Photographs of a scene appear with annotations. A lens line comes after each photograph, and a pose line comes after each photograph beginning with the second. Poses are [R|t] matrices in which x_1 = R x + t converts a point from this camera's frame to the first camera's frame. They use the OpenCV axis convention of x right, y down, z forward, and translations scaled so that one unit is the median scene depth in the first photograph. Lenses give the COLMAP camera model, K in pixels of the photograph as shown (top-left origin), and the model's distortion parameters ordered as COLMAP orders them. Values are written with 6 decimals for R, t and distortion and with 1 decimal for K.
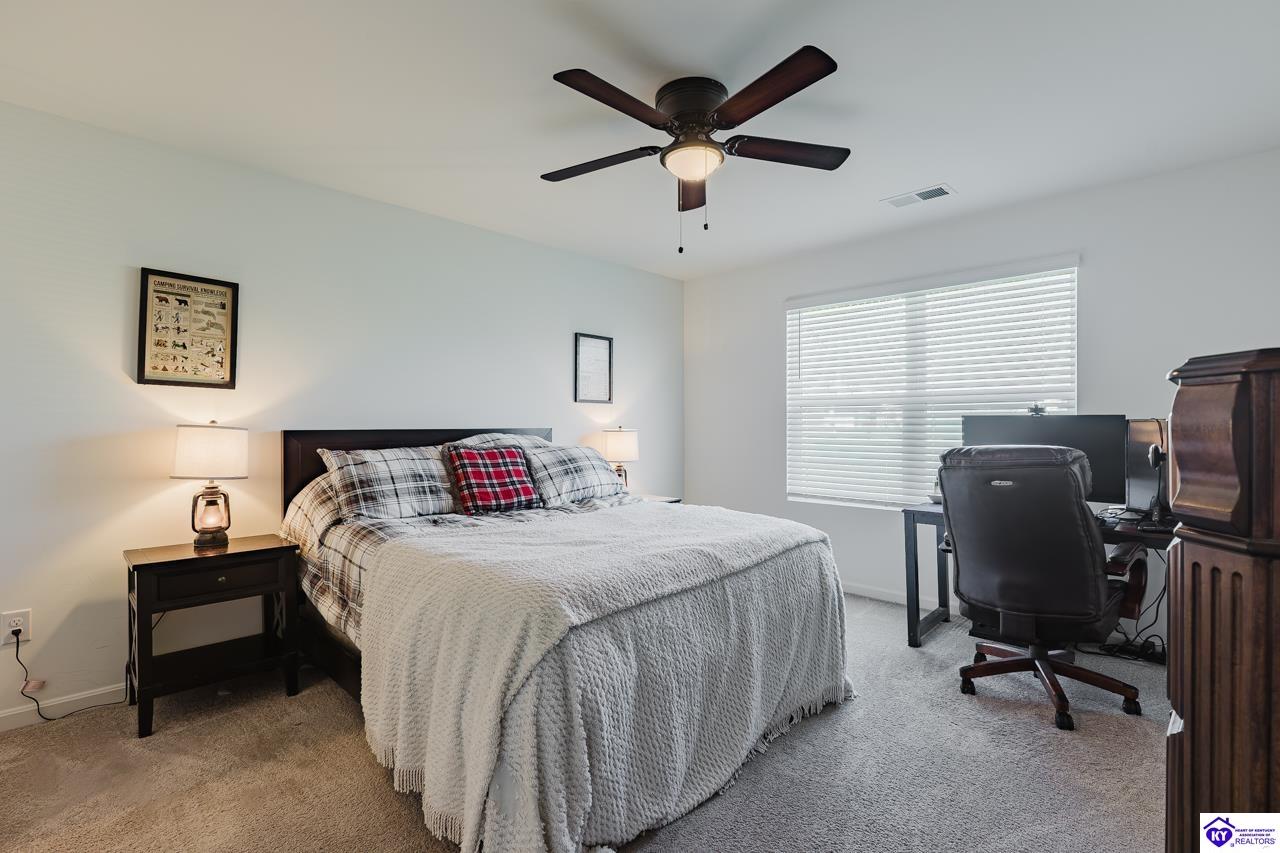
lens RADIAL K [[601.8, 0, 640.0], [0, 601.8, 426.5], [0, 0, 1]] dist [-0.000634, -0.000089]
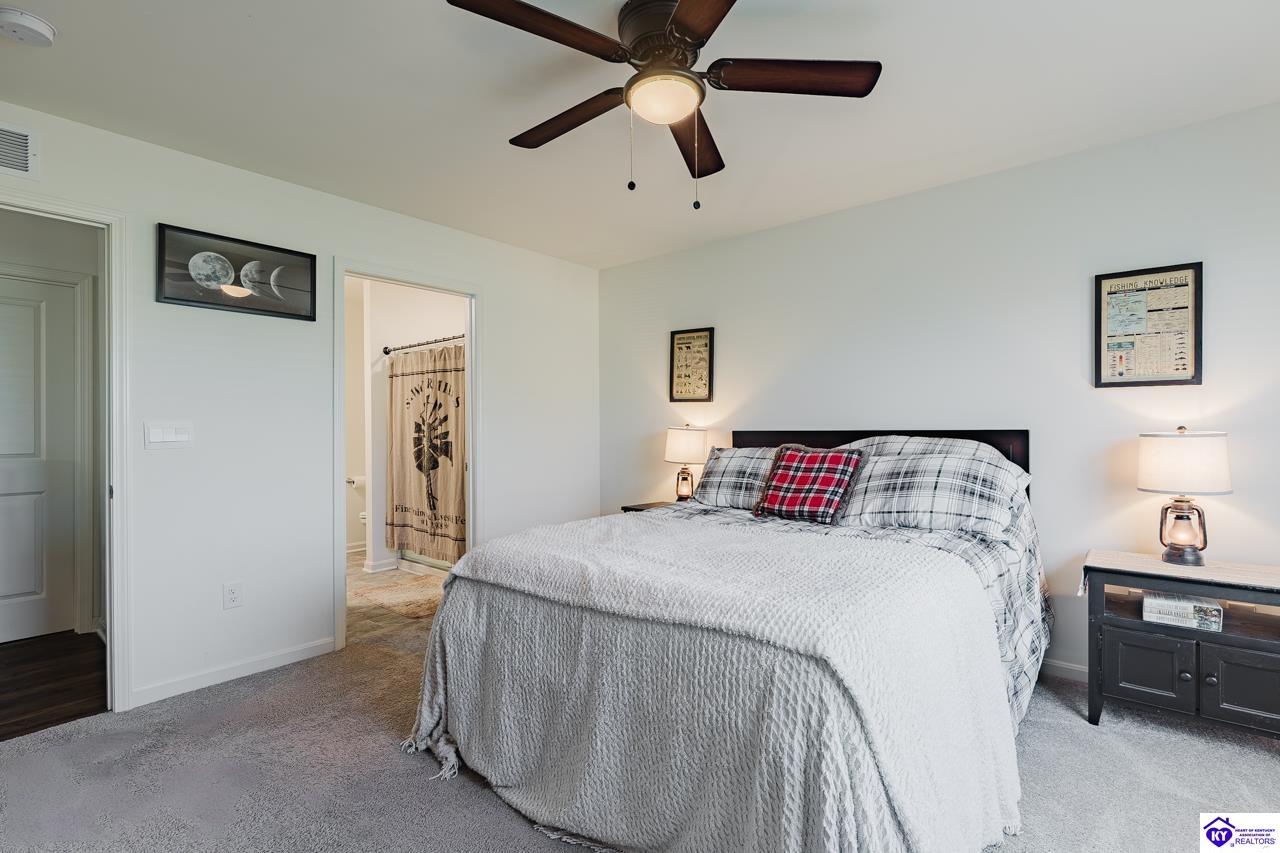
lens RADIAL K [[582.9, 0, 640.0], [0, 582.9, 426.5], [0, 0, 1]] dist [0.060654, 0.000033]
pose [[0.069179, -0.006312, -0.997584, 0.701130], [-0.001177, 0.999979, -0.006409, 0.004703], [0.997604, 0.001618, 0.069170, 0.752659]]
